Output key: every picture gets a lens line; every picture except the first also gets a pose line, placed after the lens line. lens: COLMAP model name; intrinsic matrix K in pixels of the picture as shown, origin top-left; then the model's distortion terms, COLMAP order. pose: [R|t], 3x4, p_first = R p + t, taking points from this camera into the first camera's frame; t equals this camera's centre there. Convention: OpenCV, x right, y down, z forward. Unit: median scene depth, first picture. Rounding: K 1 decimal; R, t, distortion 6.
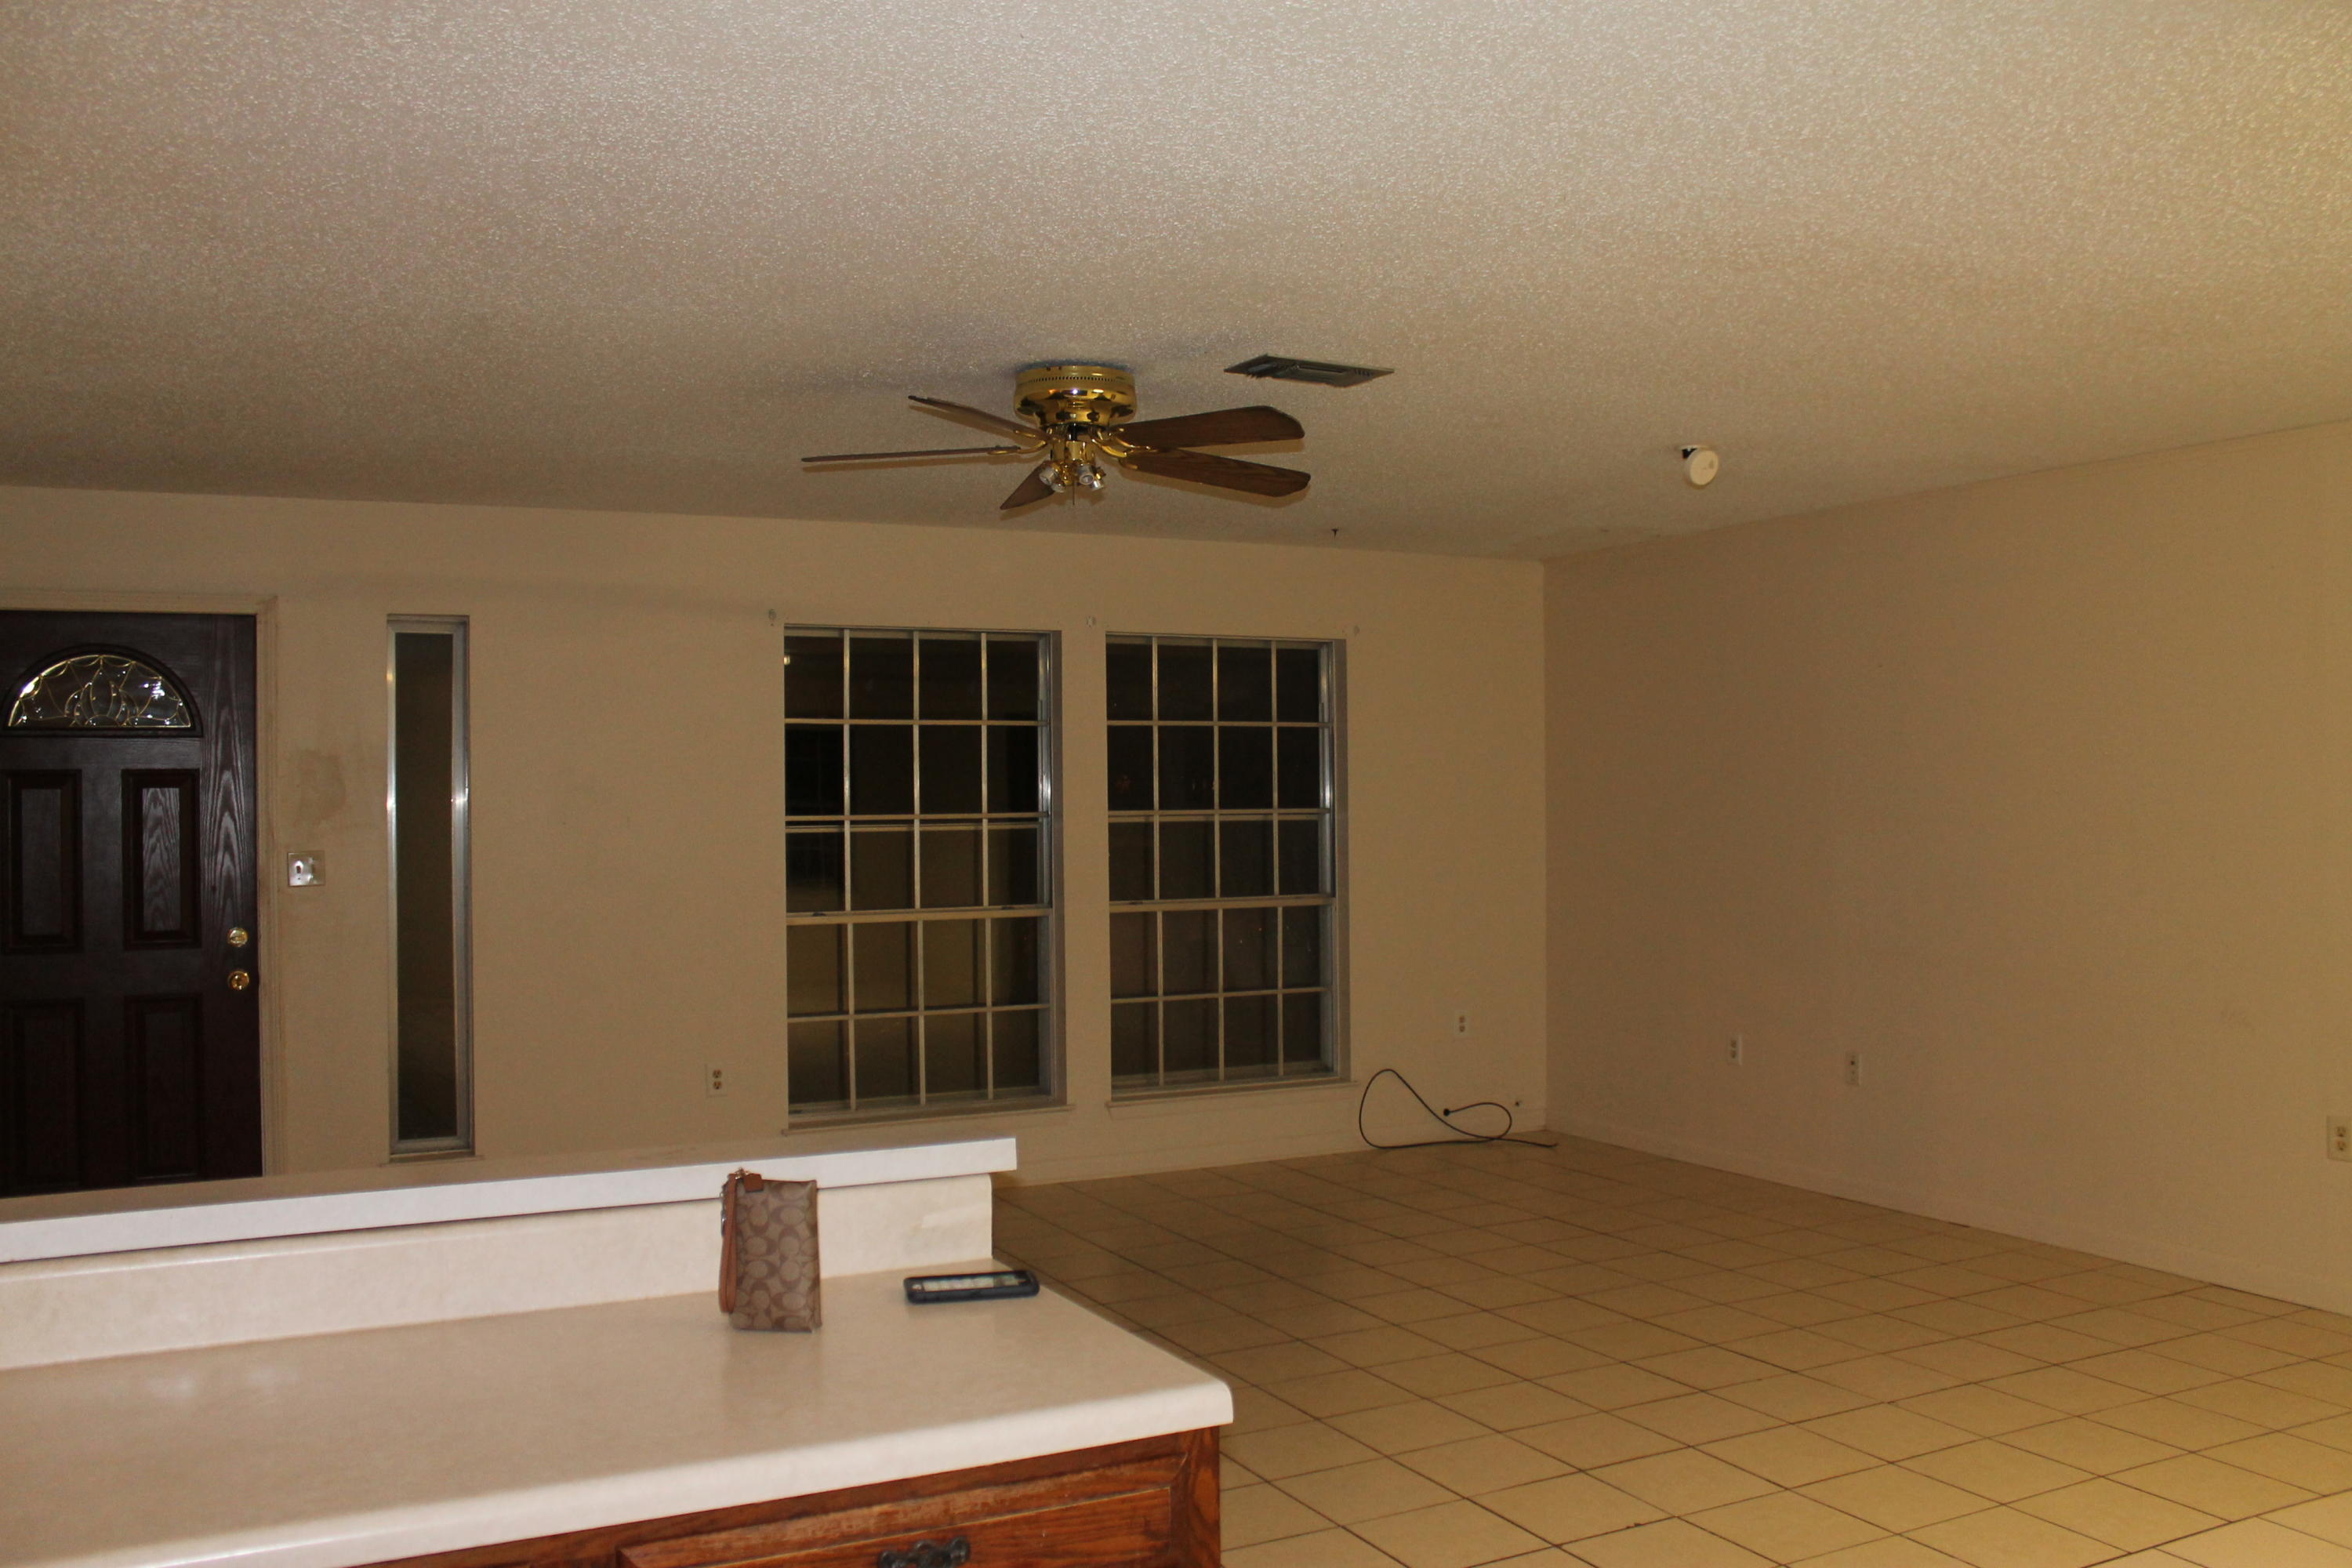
lens RADIAL K [[1955.7, 0, 1200.7], [0, 1955.7, 783.5], [0, 0, 1]] dist [-0.156597, 0.119547]
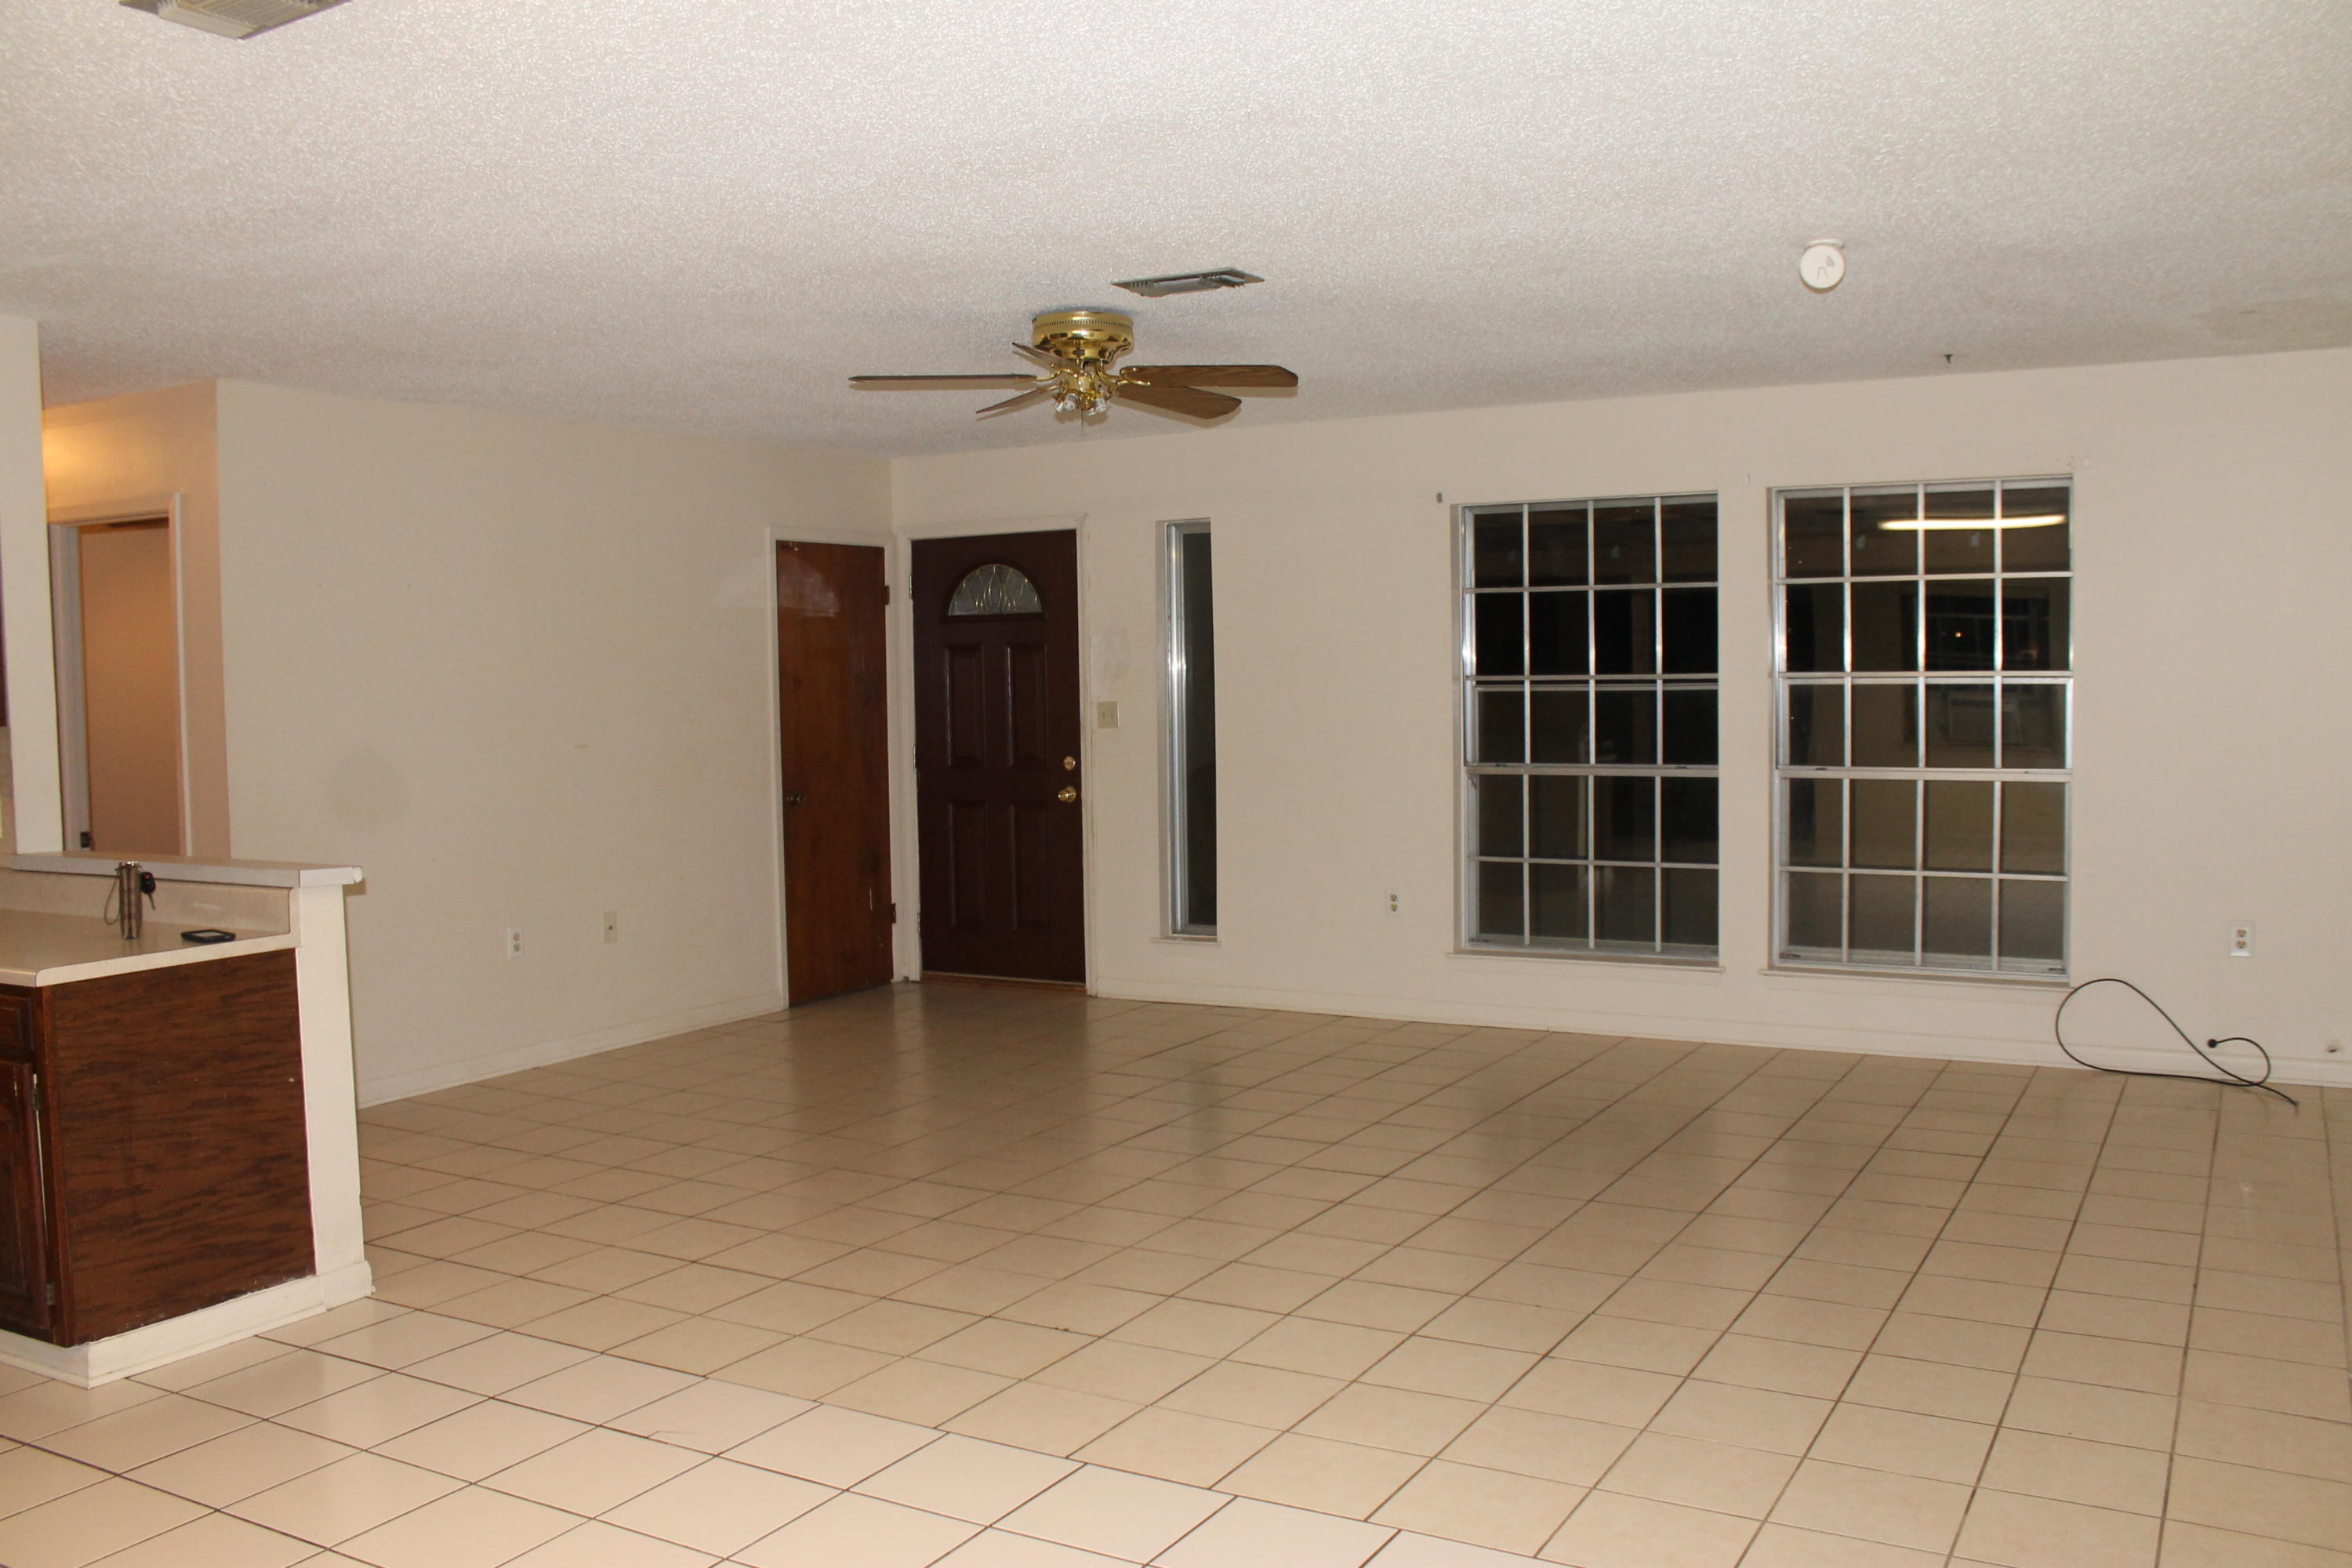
lens RADIAL K [[1955.7, 0, 1200.7], [0, 1955.7, 783.5], [0, 0, 1]] dist [-0.156597, 0.119547]
pose [[0.557821, 0.051204, -0.828380, 0.600207], [0.015934, 0.997250, 0.072372, -0.005005], [0.829808, -0.053570, 0.555471, 0.231941]]
